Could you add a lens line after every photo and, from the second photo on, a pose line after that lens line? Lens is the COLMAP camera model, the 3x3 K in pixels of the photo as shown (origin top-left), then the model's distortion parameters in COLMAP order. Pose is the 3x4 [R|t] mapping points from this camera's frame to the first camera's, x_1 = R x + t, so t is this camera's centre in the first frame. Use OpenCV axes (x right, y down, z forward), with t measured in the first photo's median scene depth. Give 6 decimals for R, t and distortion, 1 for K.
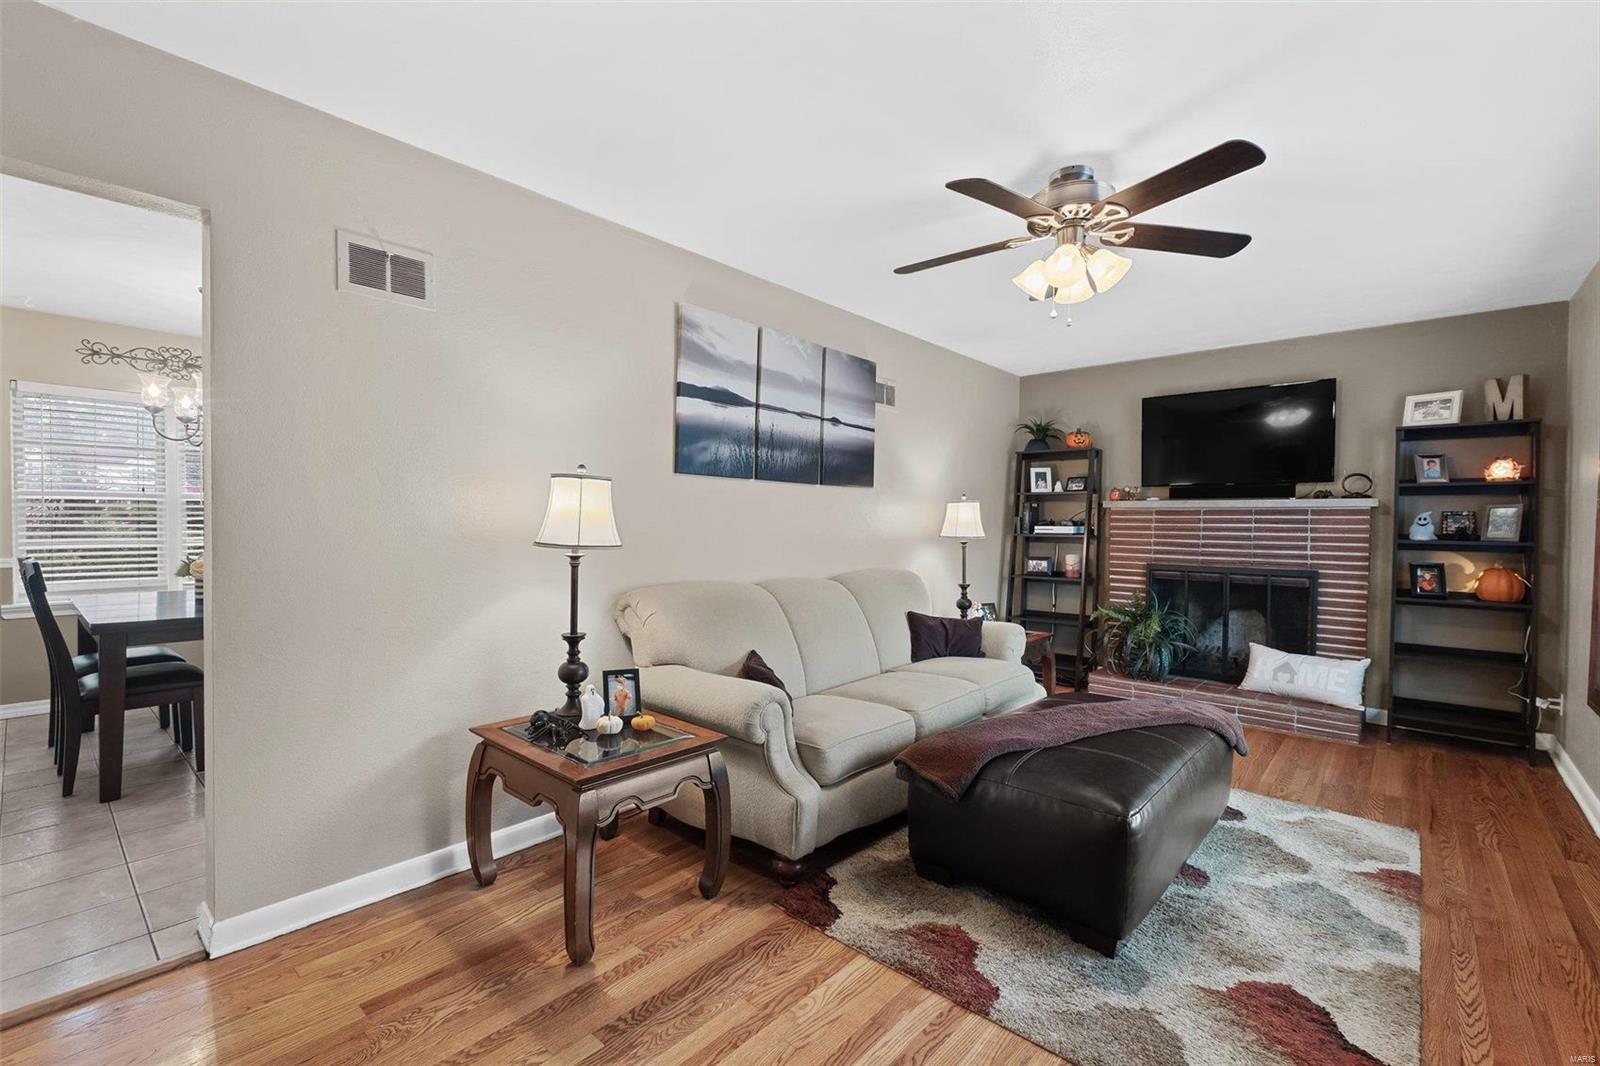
lens RADIAL K [[692.9, 0, 803.5], [0, 692.9, 534.5], [0, 0, 1]] dist [-0.007767, -0.000629]
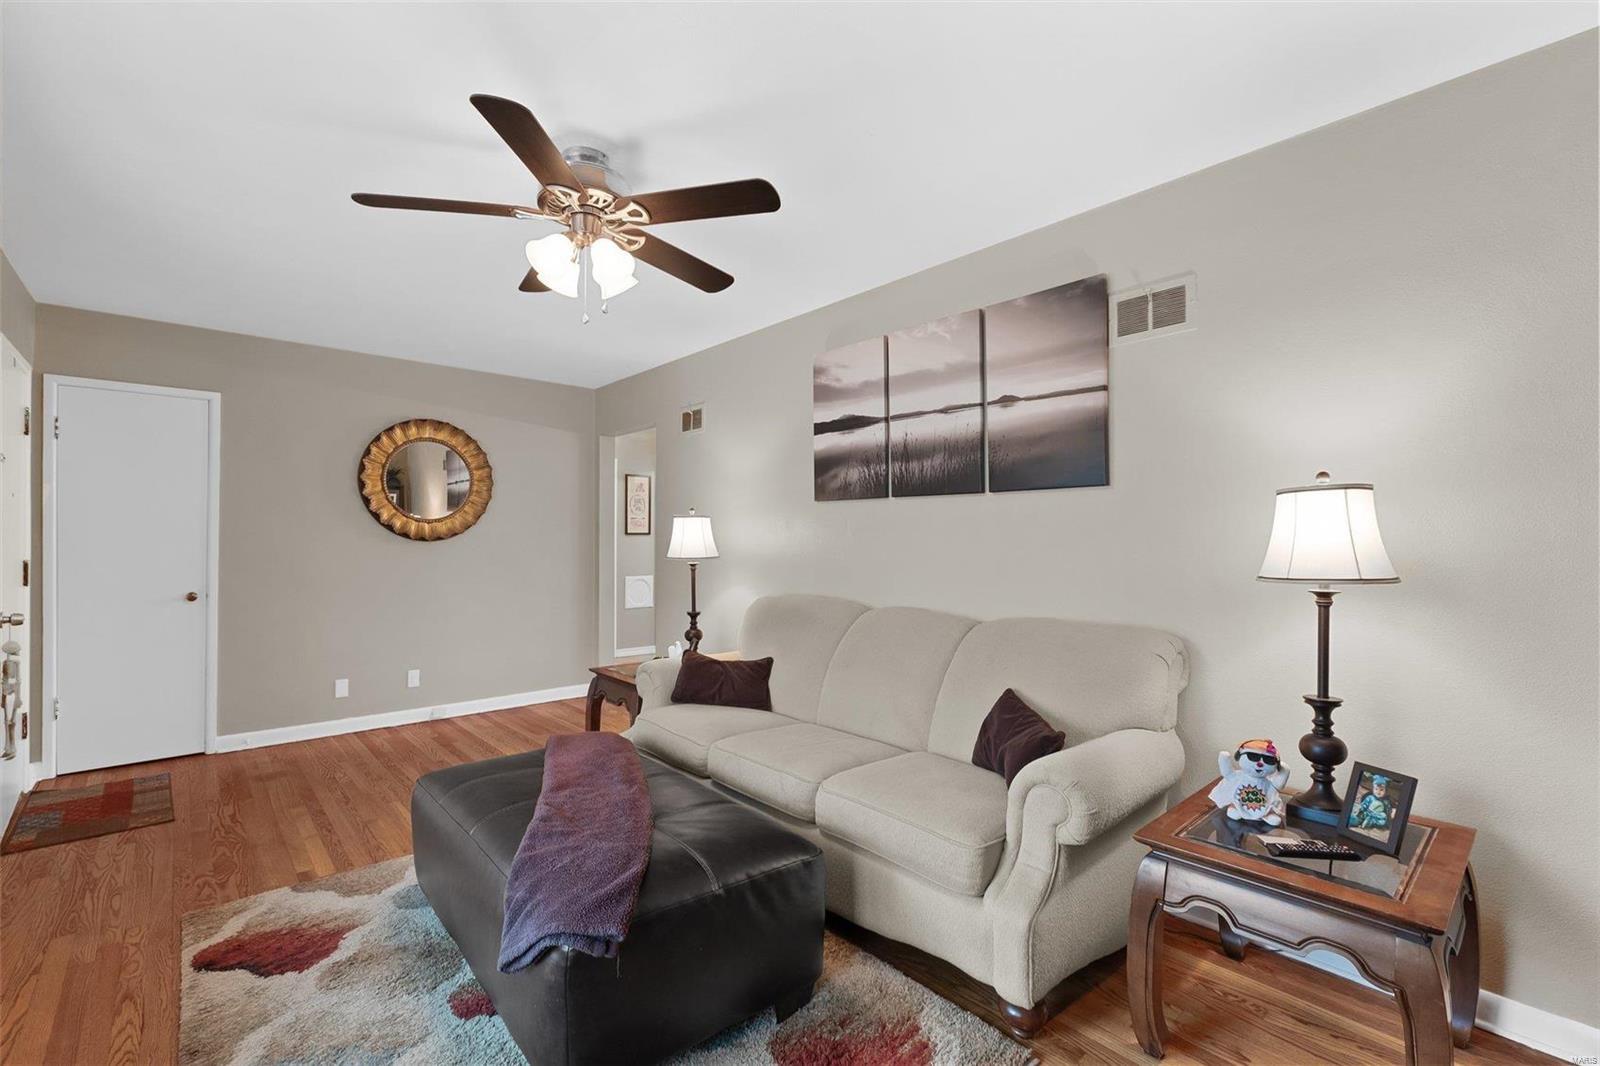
lens RADIAL K [[692.9, 0, 783.1], [0, 692.9, 540.0], [0, 0, 1]] dist [-0.007767, -0.000629]
pose [[-0.132442, -0.010652, -0.991133, 0.790995], [-0.022159, 0.999724, -0.007783, -0.010214], [0.990943, 0.020931, -0.132642, 0.884540]]
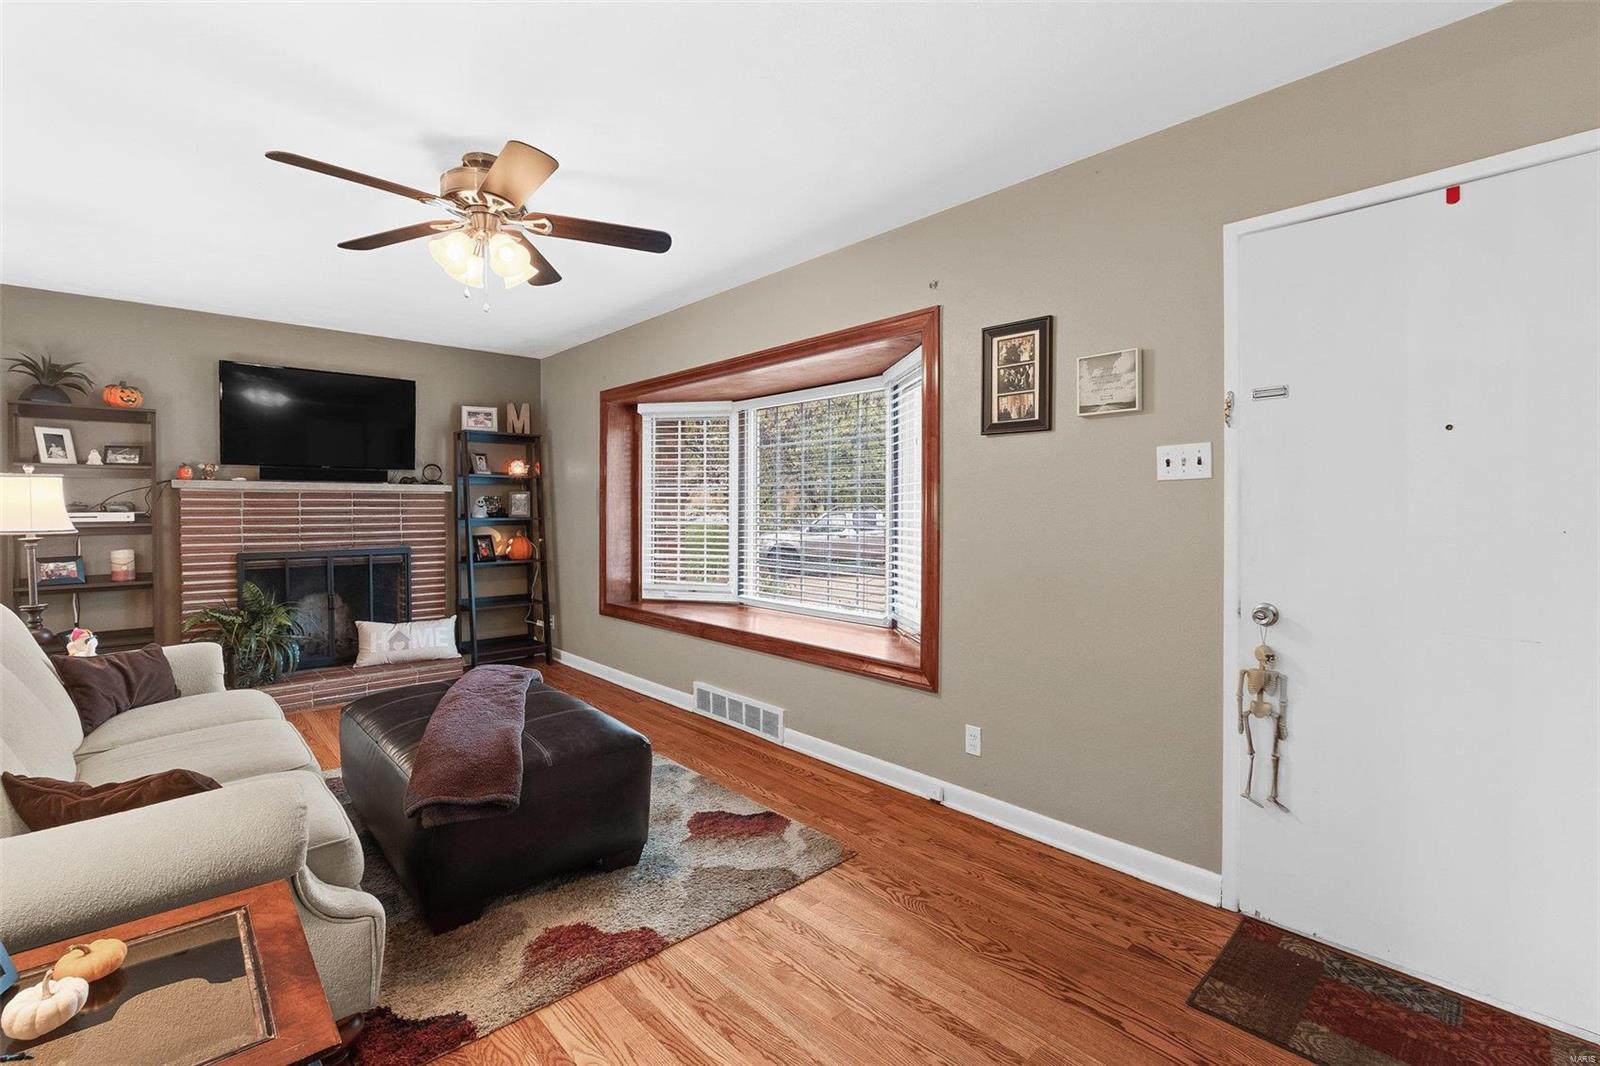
lens RADIAL K [[692.9, 0, 775.2], [0, 692.9, 512.1], [0, 0, 1]] dist [-0.007767, -0.000629]
pose [[0.121799, -0.015686, 0.992431, -0.364725], [0.021557, 0.999681, 0.013155, -0.008787], [-0.992321, 0.019791, 0.122098, 0.299568]]
